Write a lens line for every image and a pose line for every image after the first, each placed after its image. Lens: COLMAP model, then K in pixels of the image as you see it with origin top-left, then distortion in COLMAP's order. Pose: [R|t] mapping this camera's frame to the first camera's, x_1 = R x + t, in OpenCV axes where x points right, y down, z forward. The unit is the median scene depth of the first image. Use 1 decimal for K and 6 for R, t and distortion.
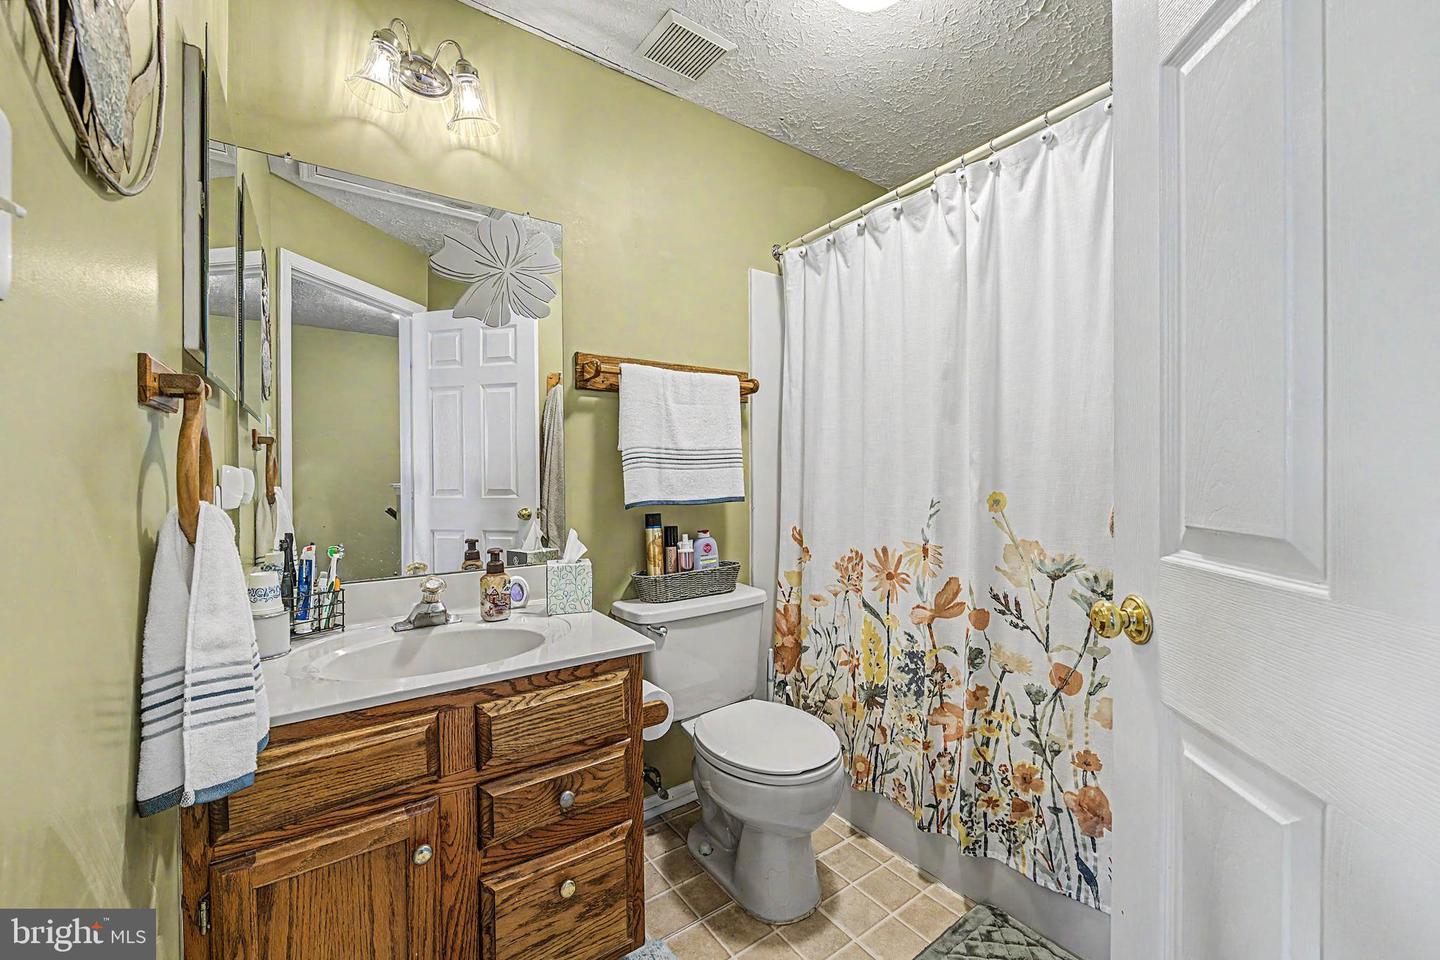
lens RADIAL K [[583.4, 0, 709.2], [0, 583.4, 473.8], [0, 0, 1]] dist [-0.009768, 0.000237]
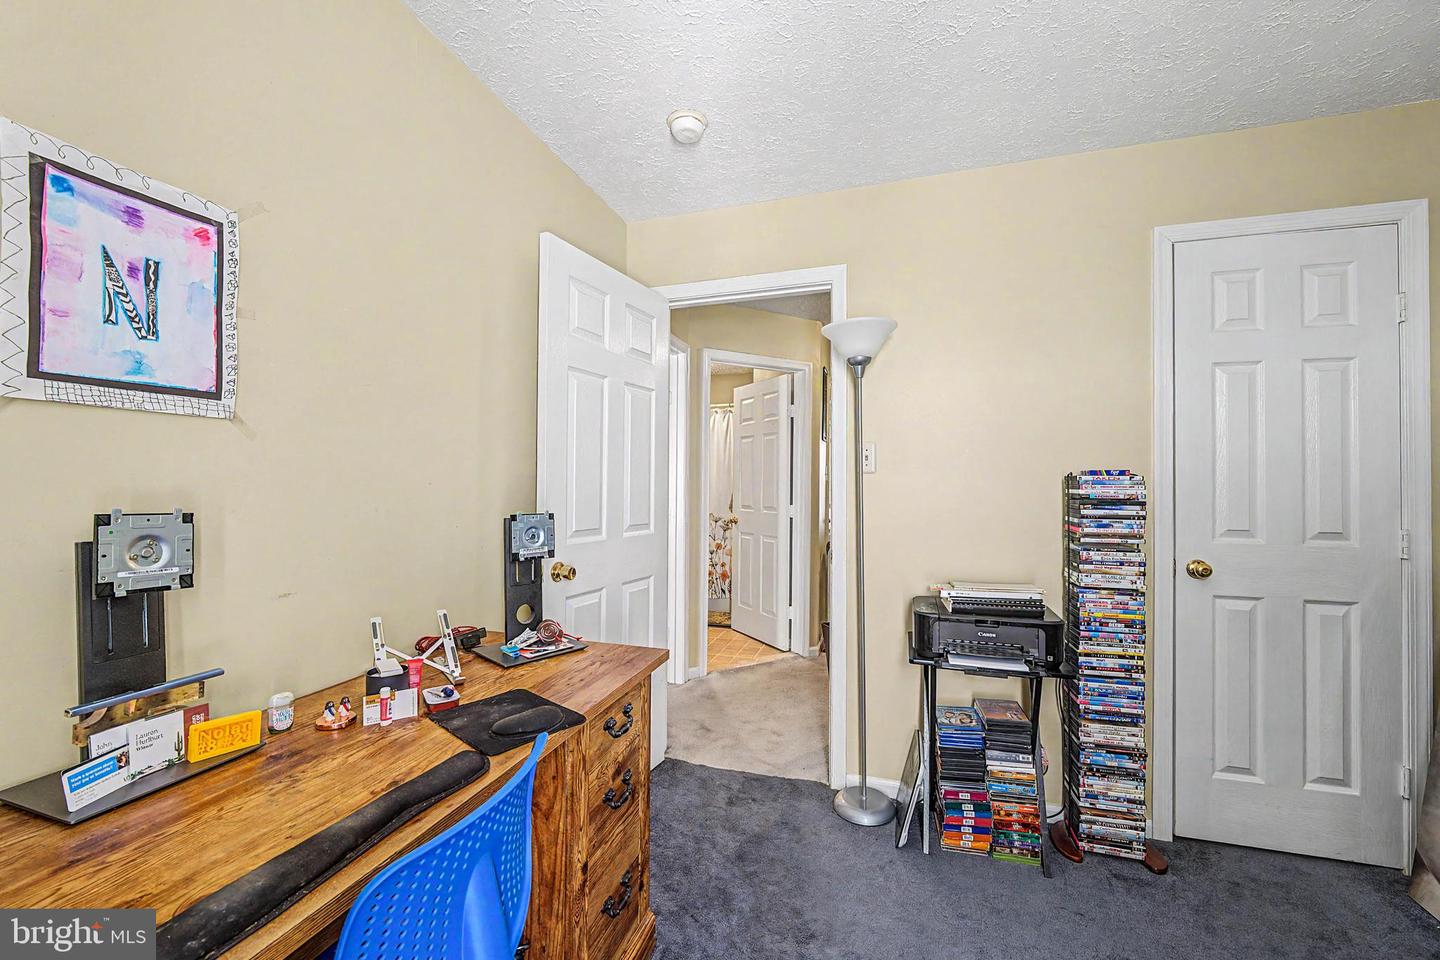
lens RADIAL K [[583.4, 0, 717.9], [0, 583.4, 480.3], [0, 0, 1]] dist [-0.009768, 0.000237]
pose [[0.798215, 0.011616, 0.602260, -1.686719], [-0.008748, 0.999932, -0.007691, -0.071161], [-0.602309, 0.000871, 0.798263, -2.054020]]
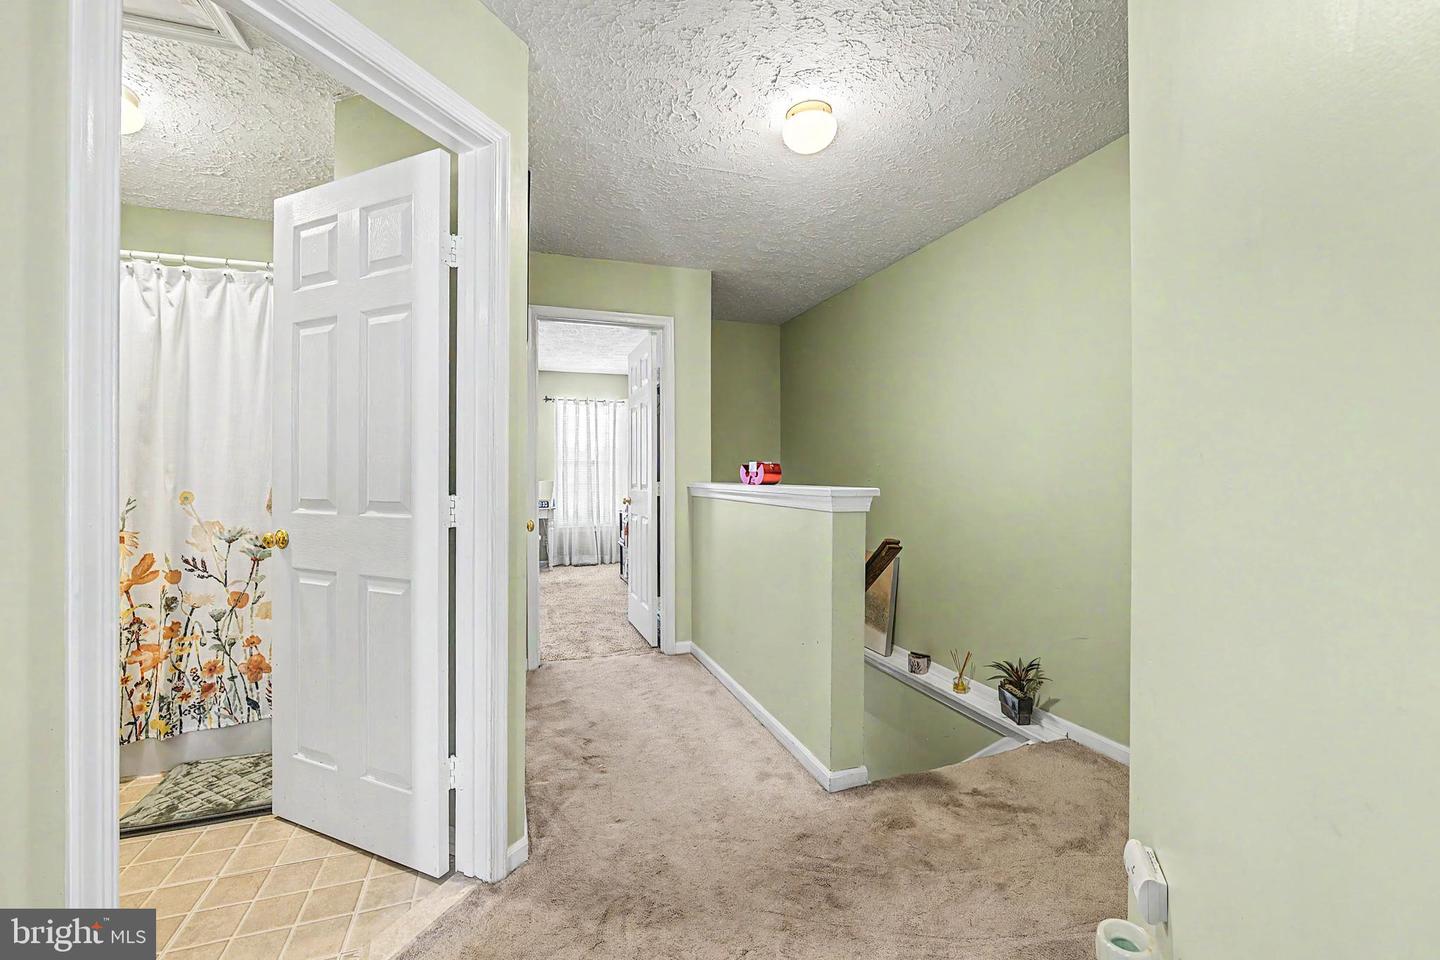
lens RADIAL K [[583.4, 0, 709.6], [0, 583.4, 473.5], [0, 0, 1]] dist [-0.009768, 0.000237]
pose [[0.284730, 0.003889, 0.958600, -0.568036], [0.001101, 0.999990, -0.004384, -0.007226], [-0.958607, 0.002304, 0.284723, -0.739053]]
